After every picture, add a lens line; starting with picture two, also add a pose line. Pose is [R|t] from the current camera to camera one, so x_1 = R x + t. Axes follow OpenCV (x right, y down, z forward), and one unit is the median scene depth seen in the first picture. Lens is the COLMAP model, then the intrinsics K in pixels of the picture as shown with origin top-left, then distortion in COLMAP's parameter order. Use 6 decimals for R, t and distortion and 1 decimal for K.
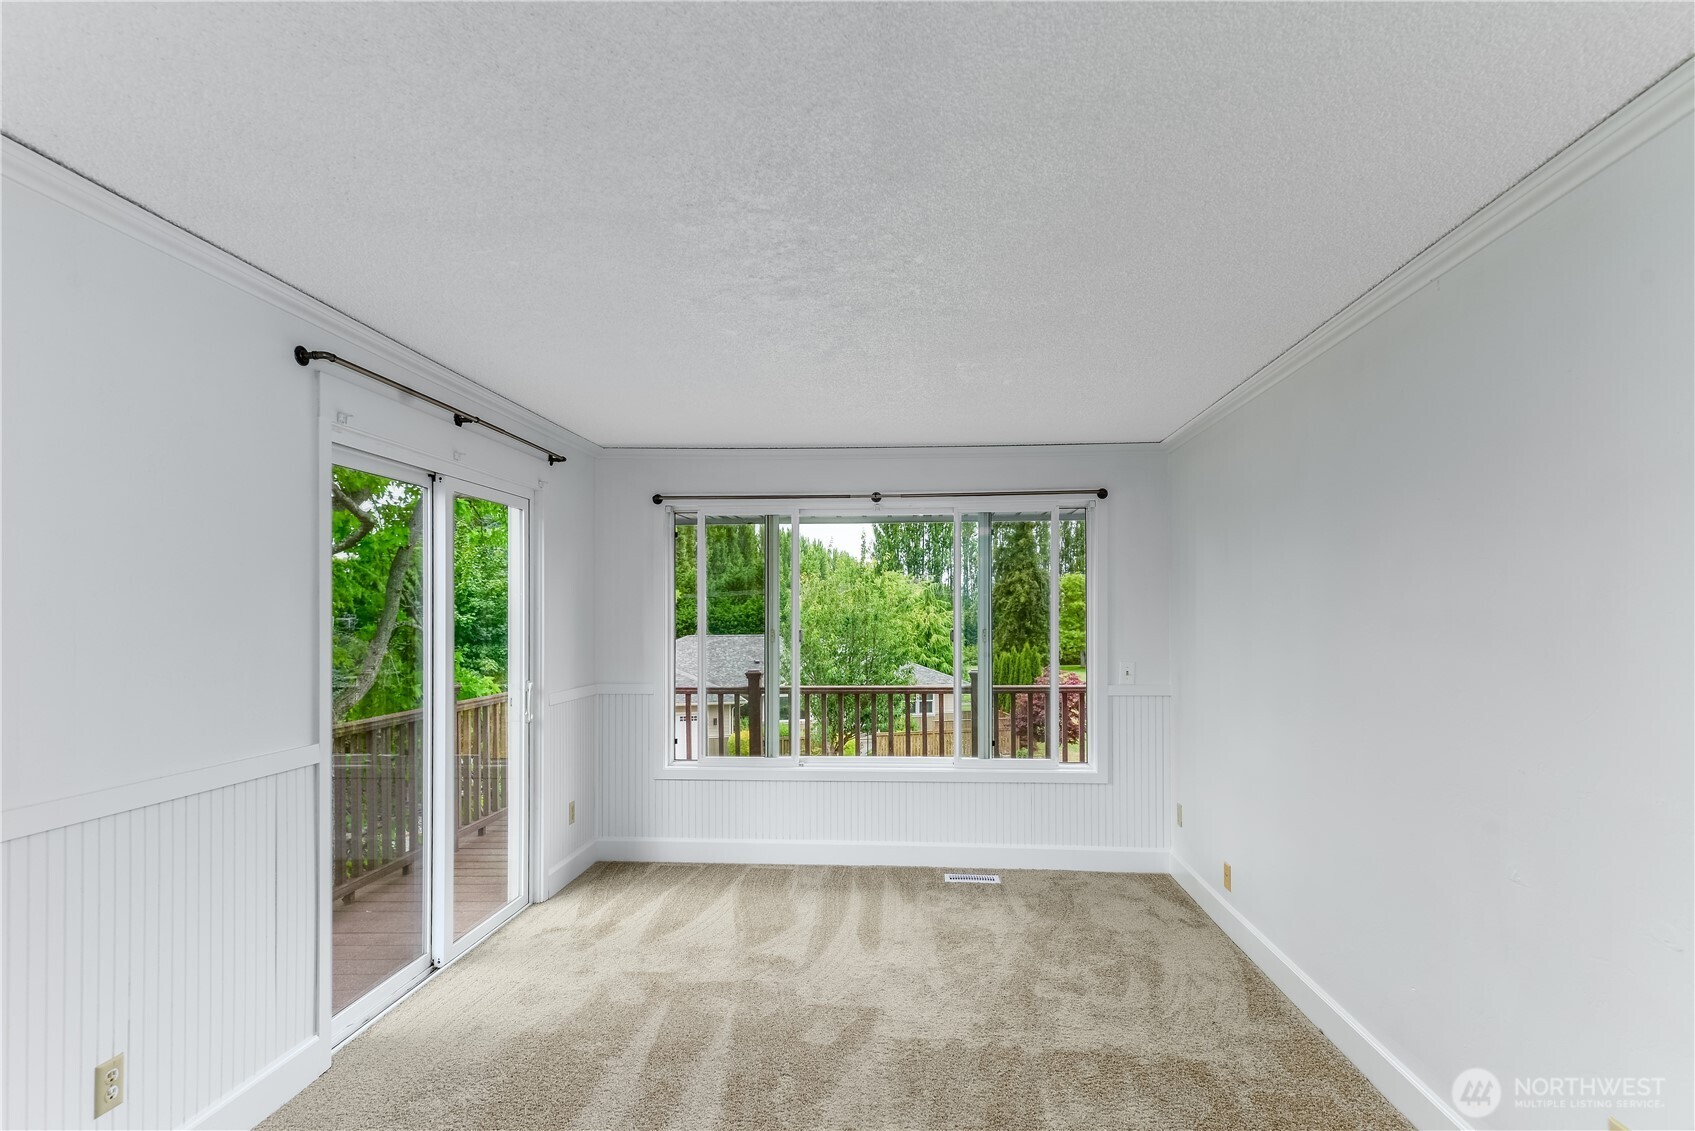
lens RADIAL K [[894.4, 0, 865.5], [0, 894.4, 616.4], [0, 0, 1]] dist [0.022442, -0.001384]
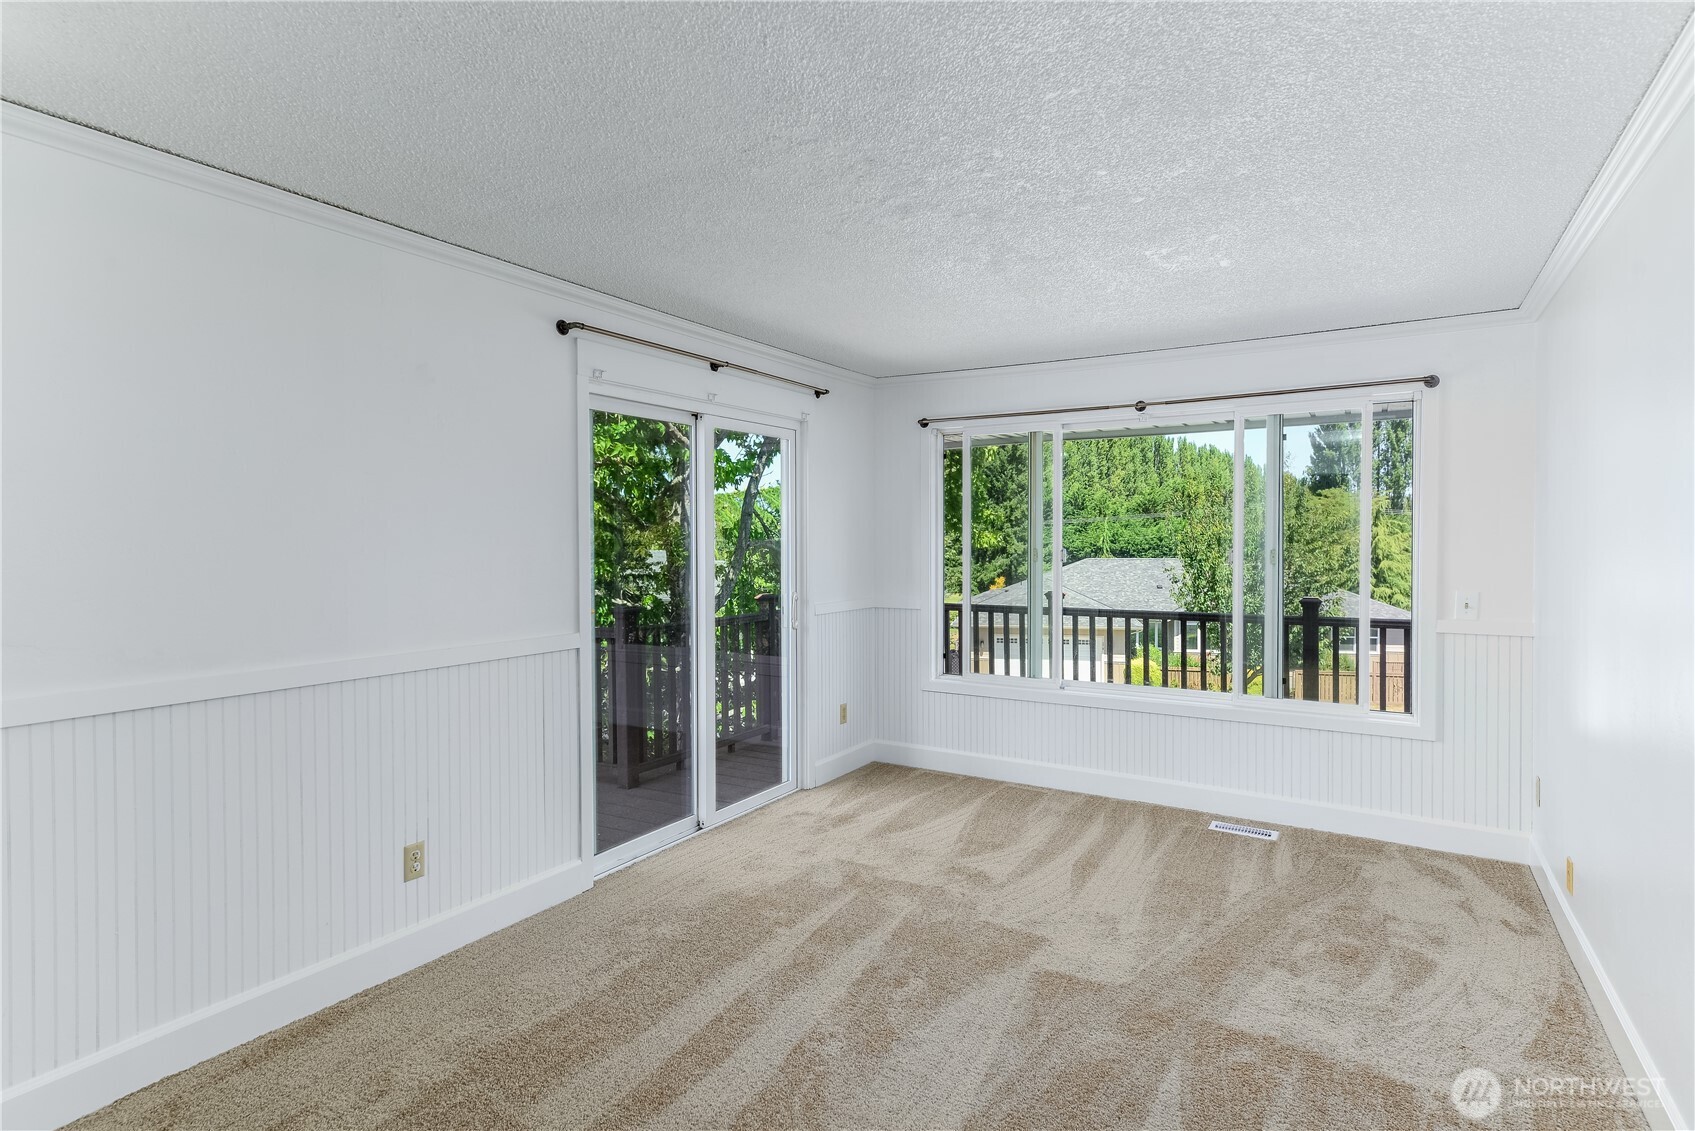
lens RADIAL K [[890.0, 0, 847.5], [0, 890.0, 565.5], [0, 0, 1]] dist [0.022827, -0.000435]
pose [[0.884035, 0.014479, -0.467197, 0.223934], [-0.001066, 0.999580, 0.028961, 0.006197], [0.467420, -0.025105, 0.883679, 0.049249]]
